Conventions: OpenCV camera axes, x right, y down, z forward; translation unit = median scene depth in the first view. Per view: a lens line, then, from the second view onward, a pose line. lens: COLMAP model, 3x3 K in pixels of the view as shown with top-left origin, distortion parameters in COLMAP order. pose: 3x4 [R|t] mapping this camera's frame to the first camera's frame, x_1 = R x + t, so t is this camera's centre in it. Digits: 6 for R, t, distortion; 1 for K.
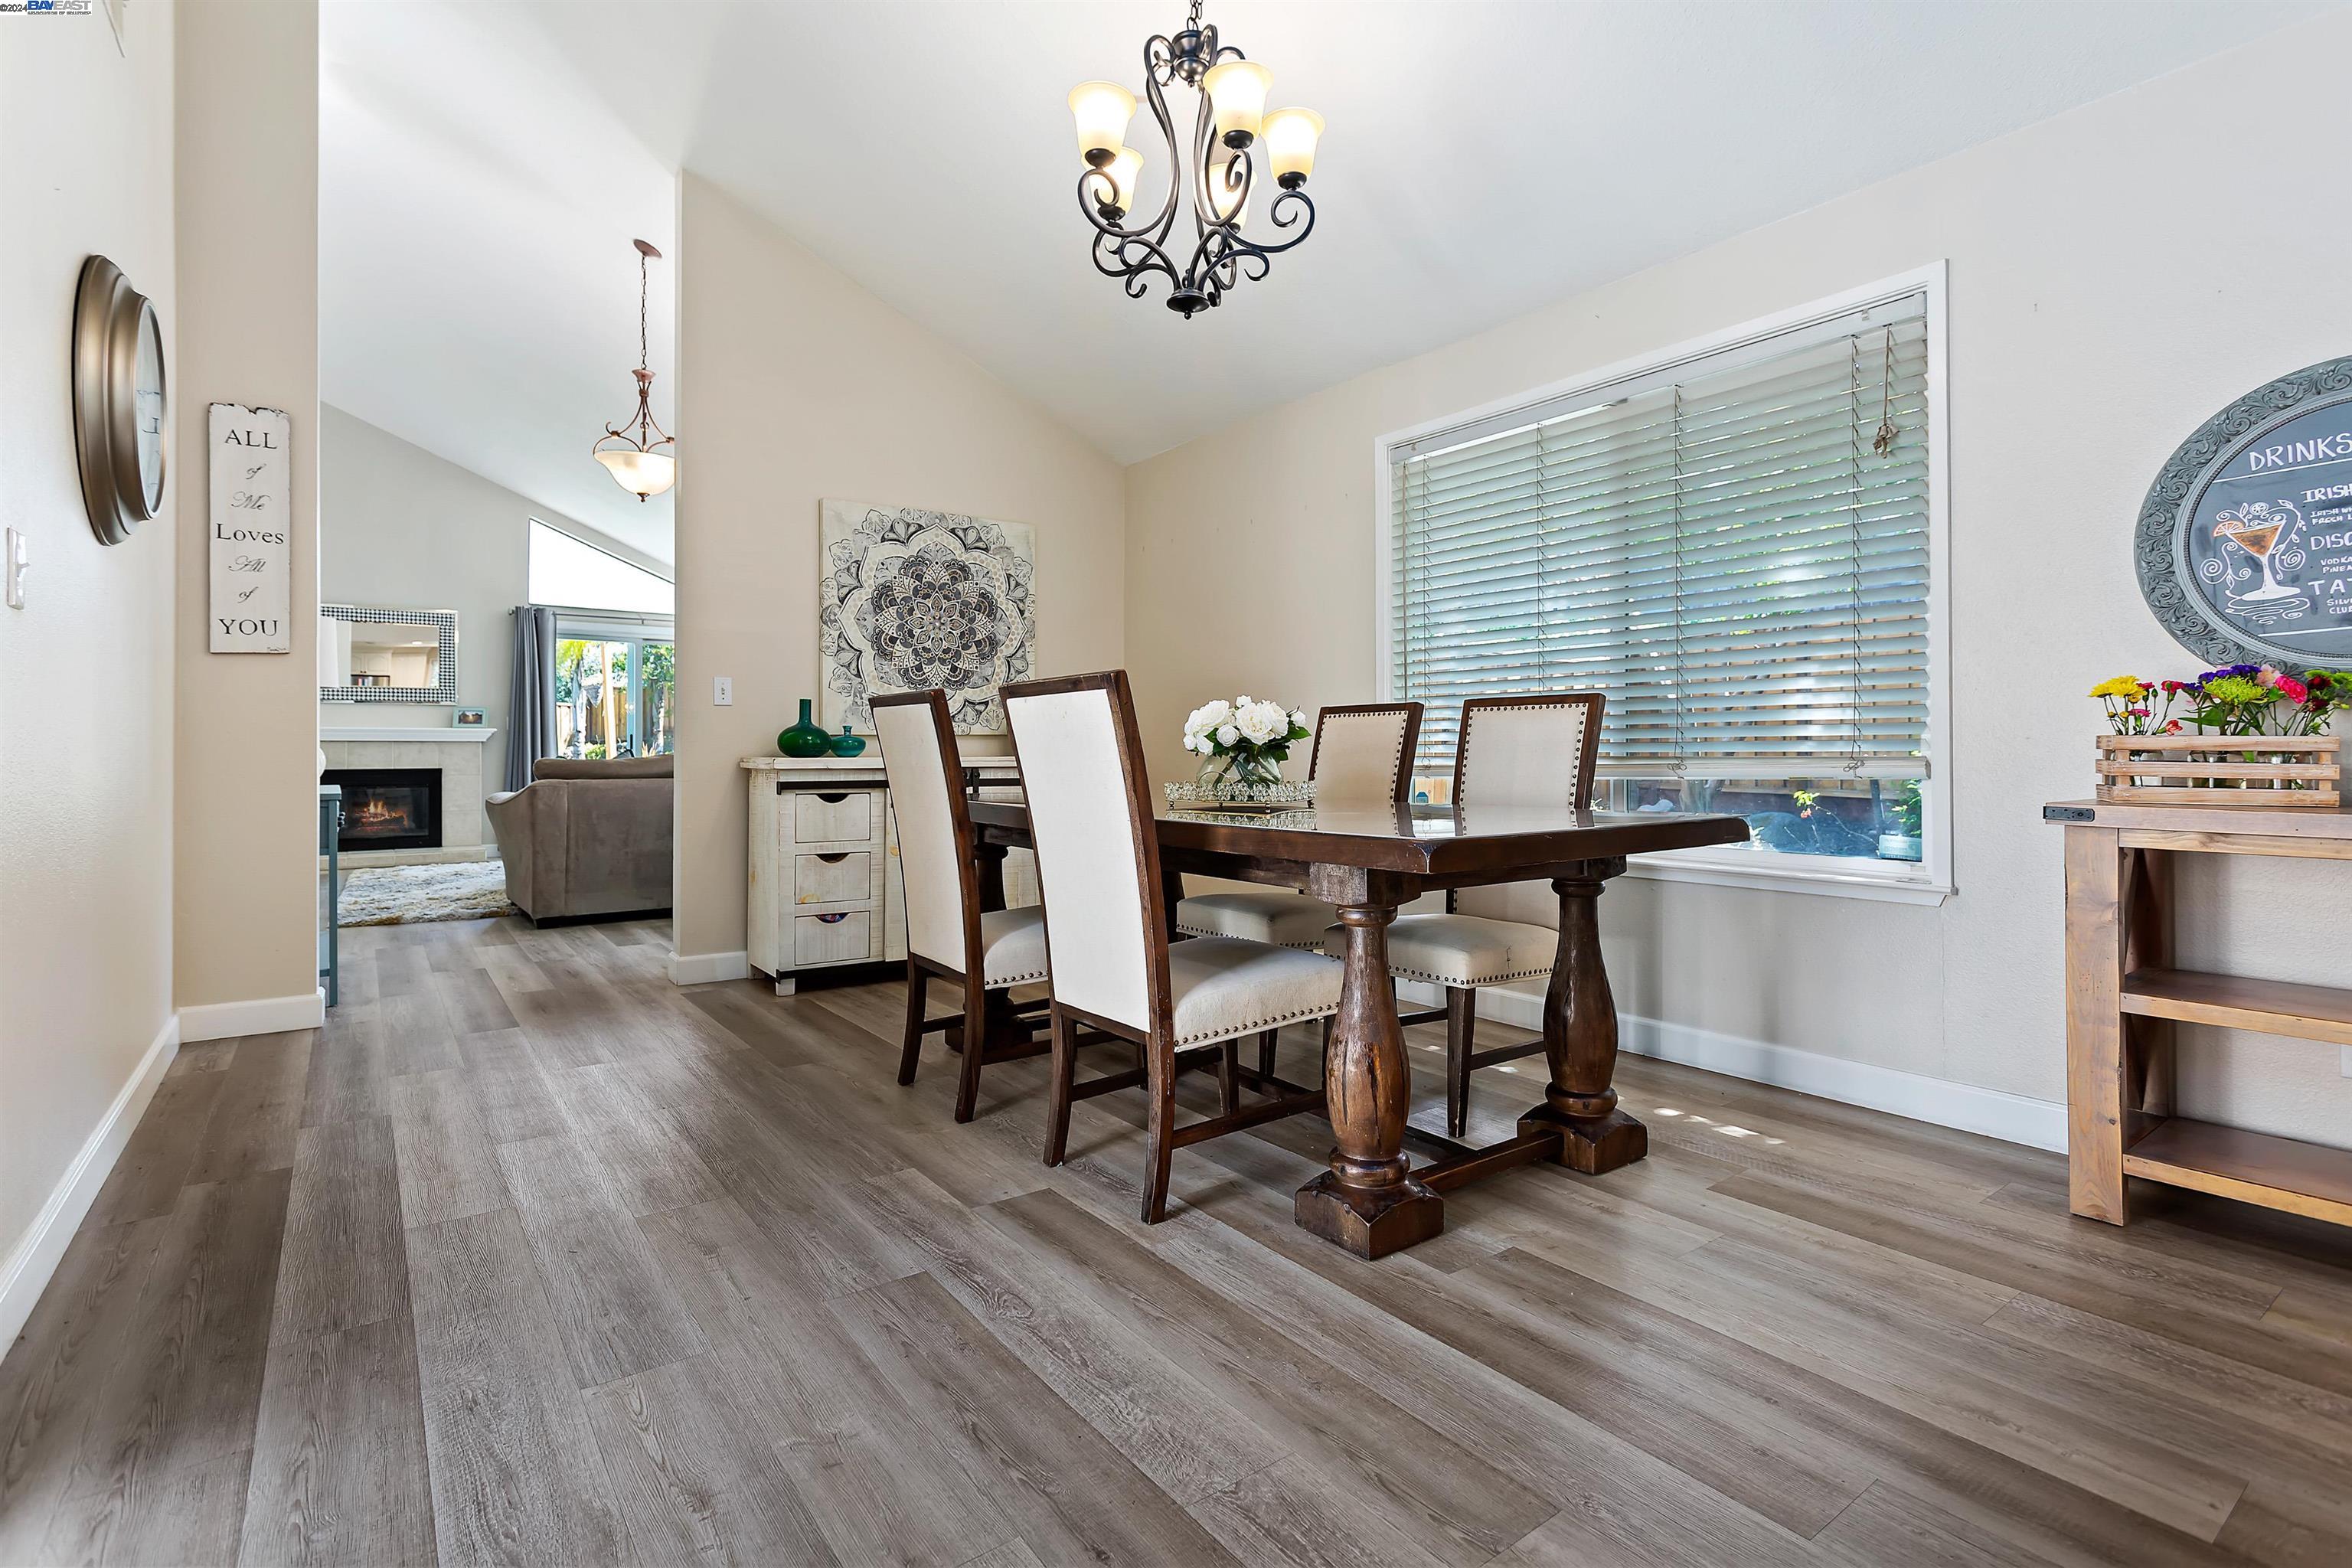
lens RADIAL K [[1098.5, 0, 1170.7], [0, 1098.5, 742.0], [0, 0, 1]] dist [0.000530, -0.000089]
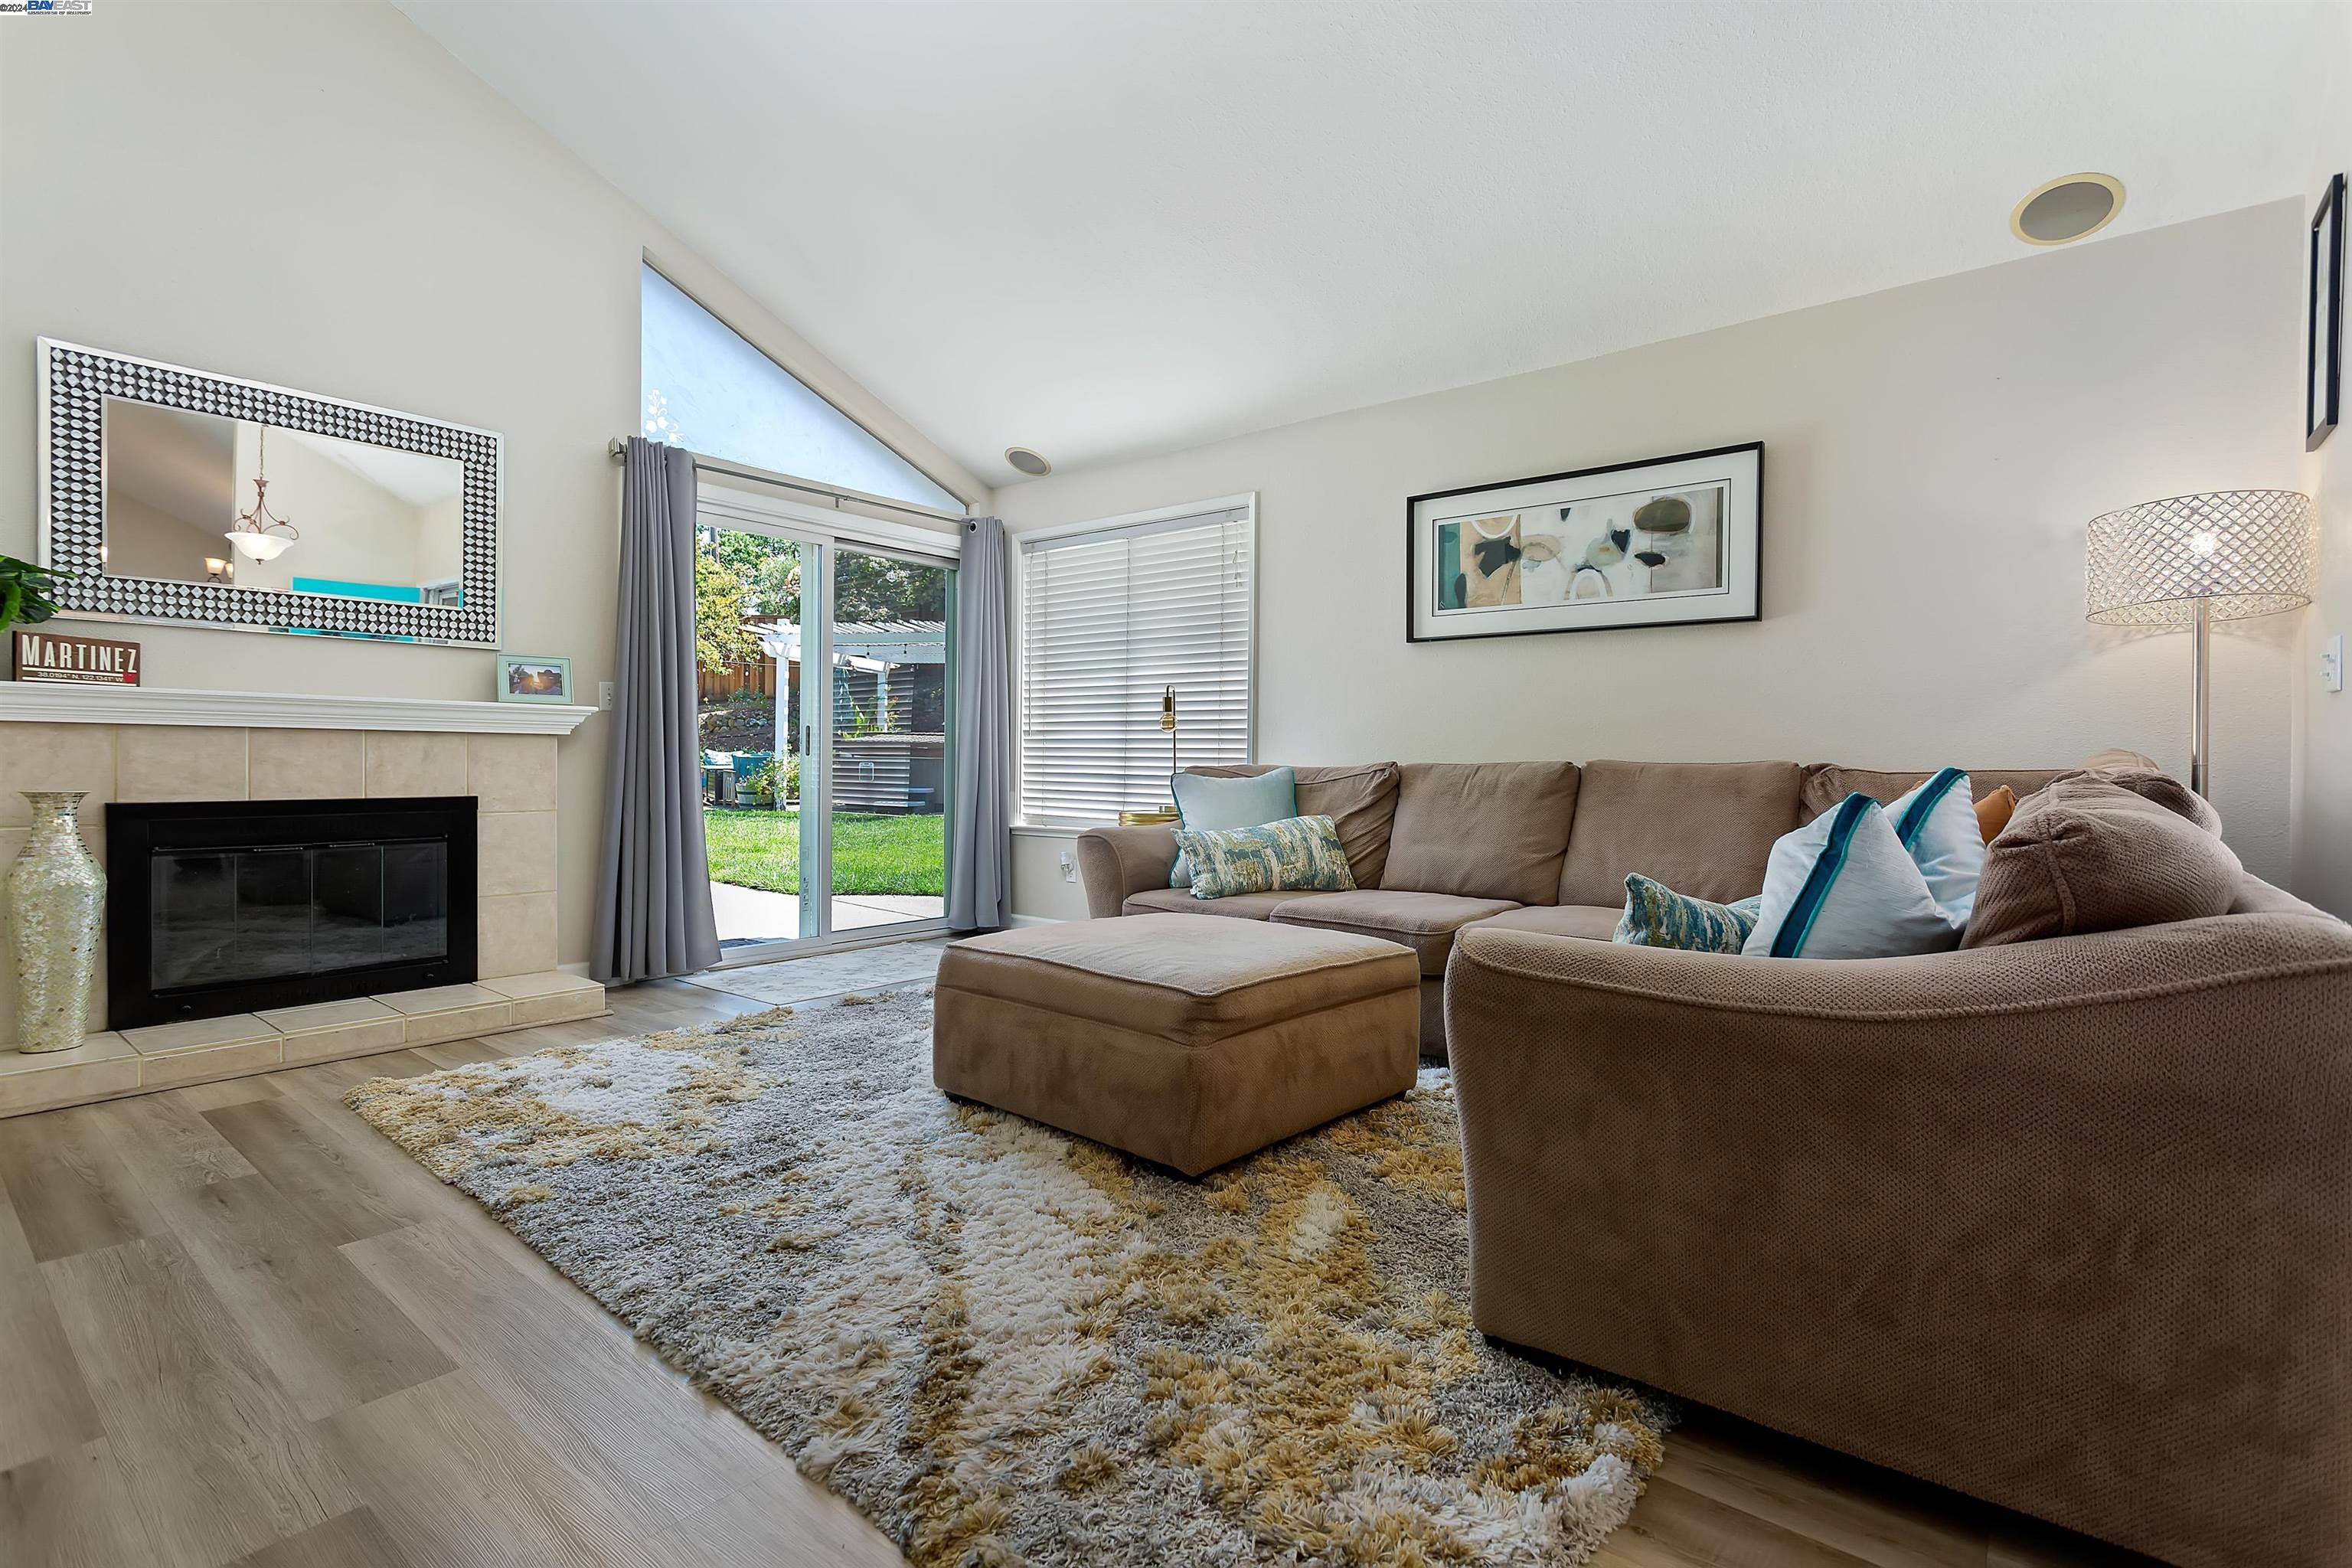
lens RADIAL K [[1105.1, 0, 1166.4], [0, 1105.1, 774.9], [0, 0, 1]] dist [-0.001019, 0.000001]
pose [[0.970102, 0.008733, 0.242539, -1.947336], [-0.013751, 0.999725, 0.019004, 0.014352], [-0.242306, -0.021771, 0.969956, 1.990607]]
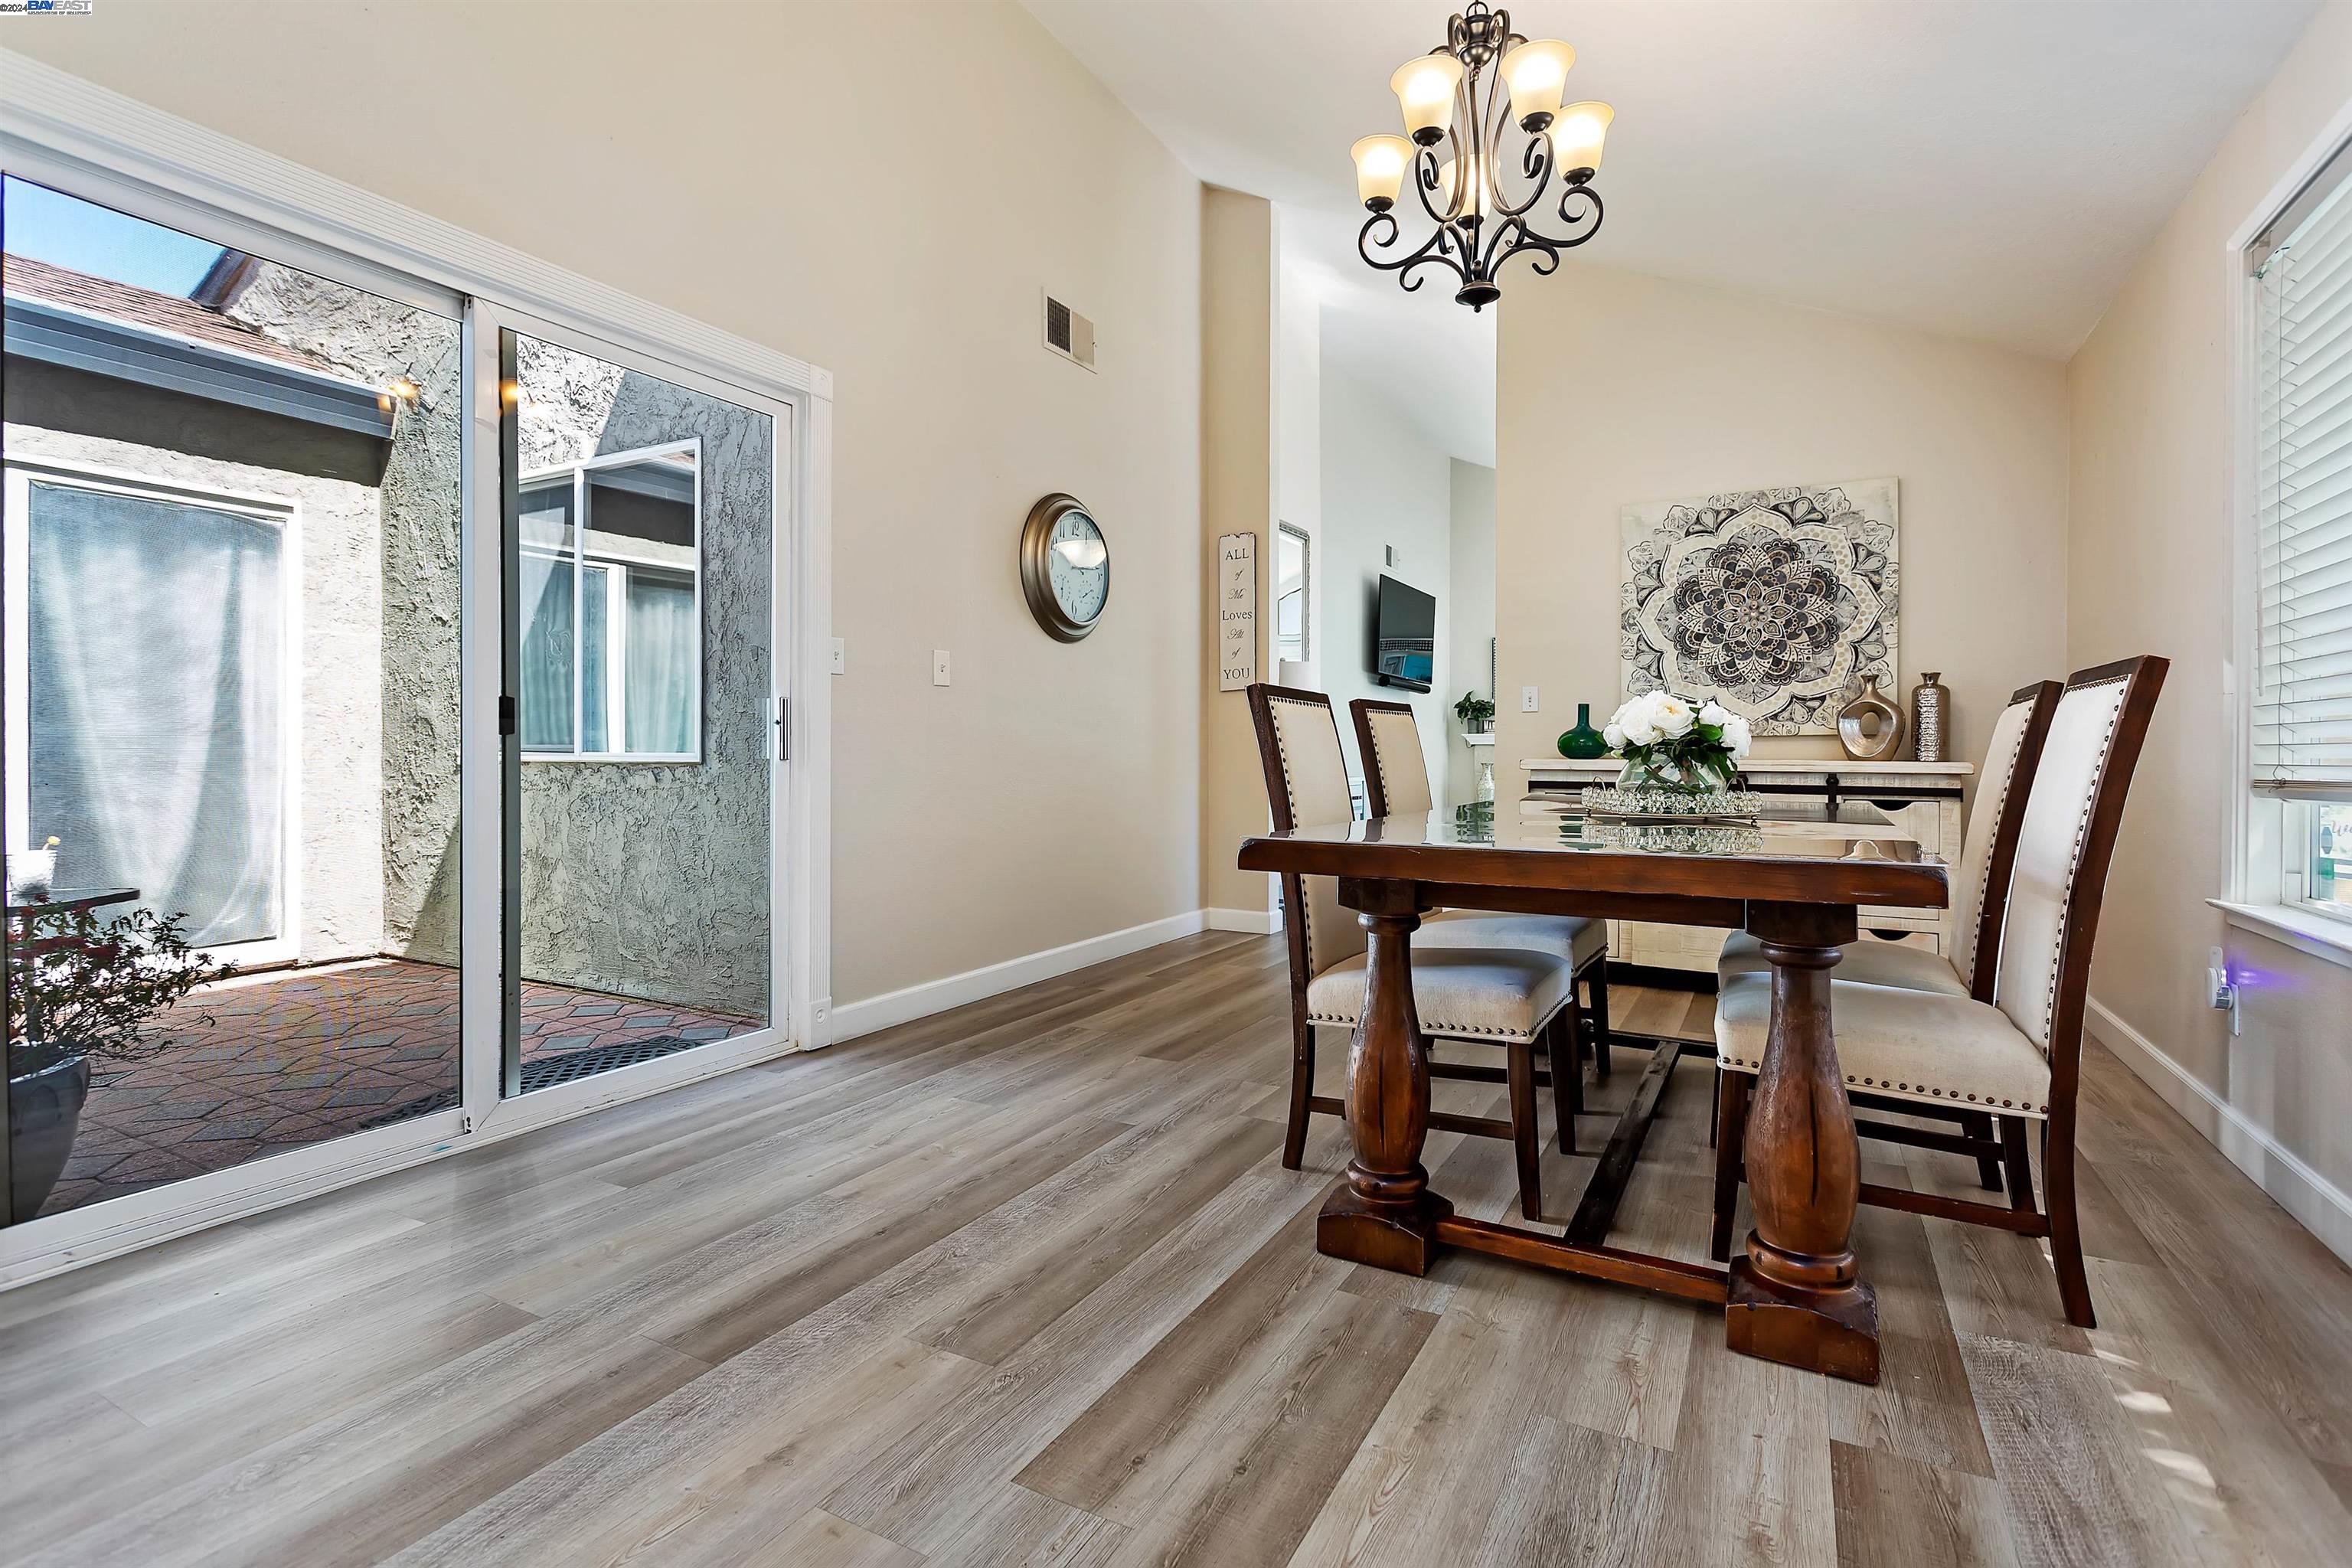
lens RADIAL K [[1122.0, 0, 1189.9], [0, 1122.0, 751.7], [0, 0, 1]] dist [0.000534, -0.000110]
pose [[0.426059, 0.002217, -0.904693, 0.891588], [0.004163, 0.999982, 0.004412, 0.001045], [0.904686, -0.005646, 0.426042, 0.372764]]
